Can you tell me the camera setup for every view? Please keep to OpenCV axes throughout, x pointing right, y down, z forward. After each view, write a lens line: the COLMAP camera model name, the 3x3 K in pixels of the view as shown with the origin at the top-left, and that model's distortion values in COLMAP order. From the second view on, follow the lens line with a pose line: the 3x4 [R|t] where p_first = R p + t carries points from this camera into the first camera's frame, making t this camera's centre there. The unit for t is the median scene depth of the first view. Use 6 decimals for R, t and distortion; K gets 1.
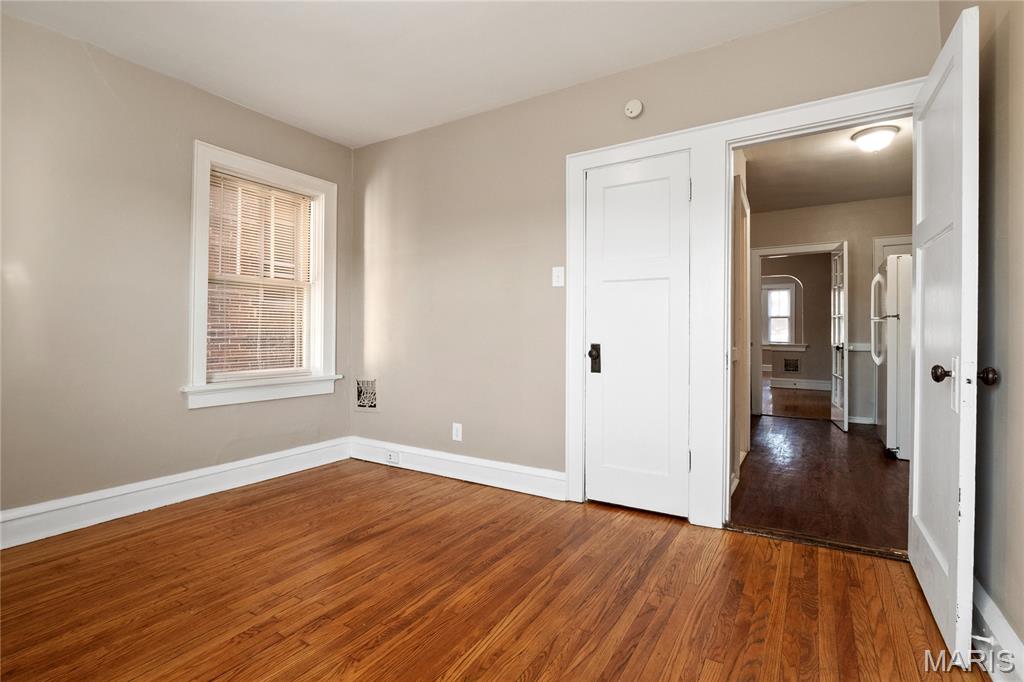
lens RADIAL K [[492.3, 0, 507.4], [0, 492.3, 326.5], [0, 0, 1]] dist [-0.001940, -0.001118]
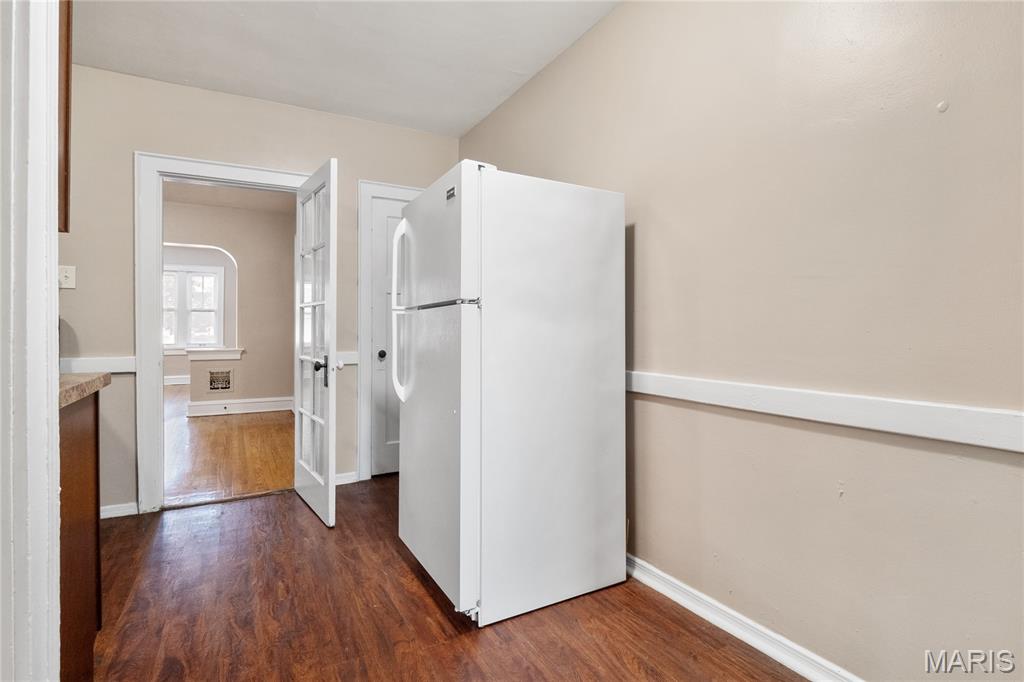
lens RADIAL K [[492.3, 0, 507.4], [0, 492.3, 326.5], [0, 0, 1]] dist [-0.001940, -0.001118]
pose [[0.489285, -0.001101, 0.872123, 0.291793], [-0.006075, 0.999971, 0.004670, -0.000716], [-0.872103, -0.007583, 0.489264, 0.523764]]
